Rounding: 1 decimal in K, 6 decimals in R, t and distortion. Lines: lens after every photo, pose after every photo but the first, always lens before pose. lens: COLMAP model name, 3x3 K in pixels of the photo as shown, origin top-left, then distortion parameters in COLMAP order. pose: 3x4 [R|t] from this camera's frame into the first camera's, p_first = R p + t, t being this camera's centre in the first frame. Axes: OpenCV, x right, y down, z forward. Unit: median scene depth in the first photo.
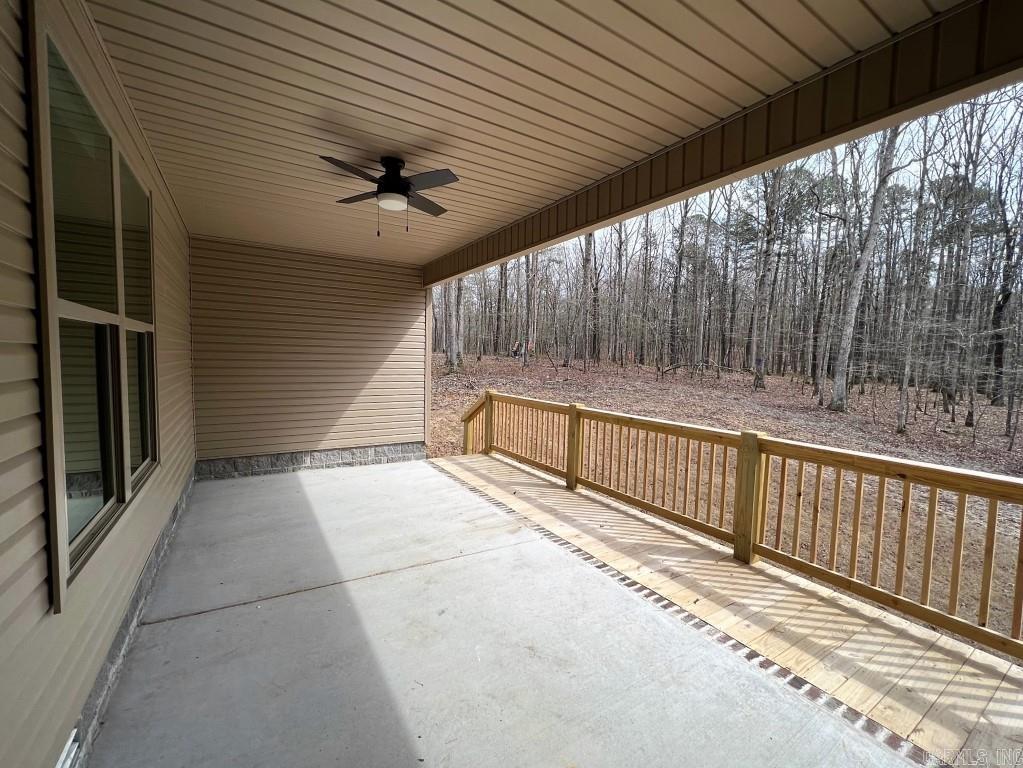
lens RADIAL K [[407.6, 0, 509.0], [0, 407.6, 384.0], [0, 0, 1]] dist [-0.001168, -0.000115]
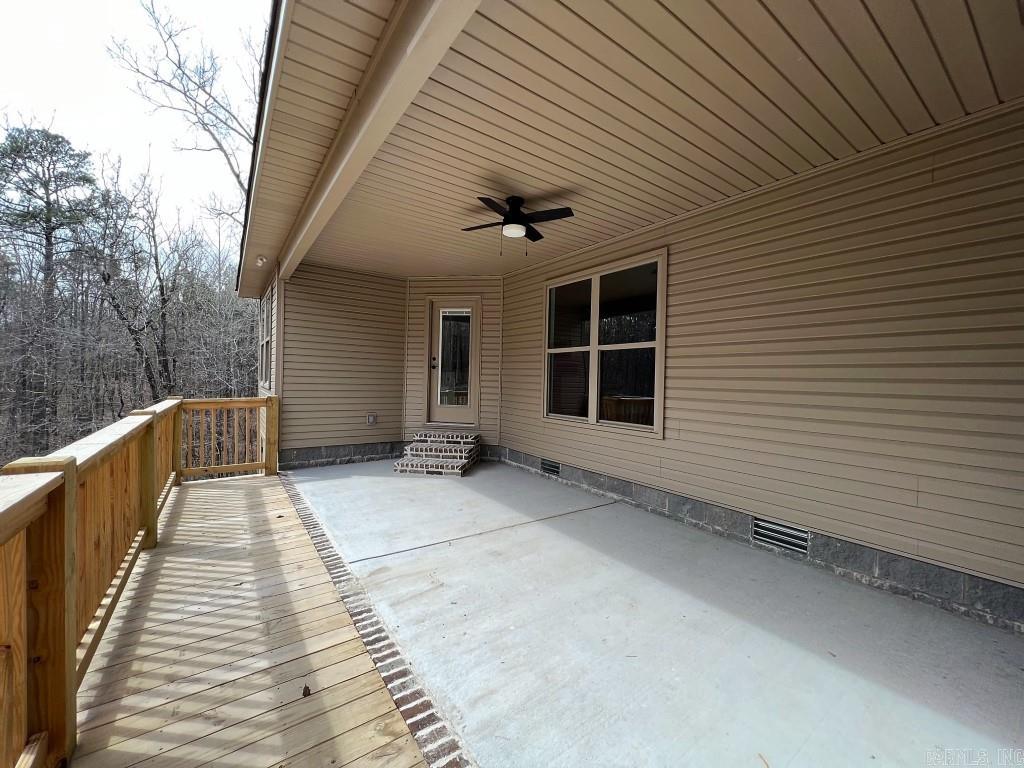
lens RADIAL K [[408.0, 0, 509.4], [0, 408.0, 384.0], [0, 0, 1]] dist [-0.001168, -0.000115]
pose [[-0.997771, -0.044167, -0.050022, -0.180729], [-0.047832, 0.996065, 0.074612, -0.050359], [0.046530, 0.076838, -0.995957, 1.819770]]
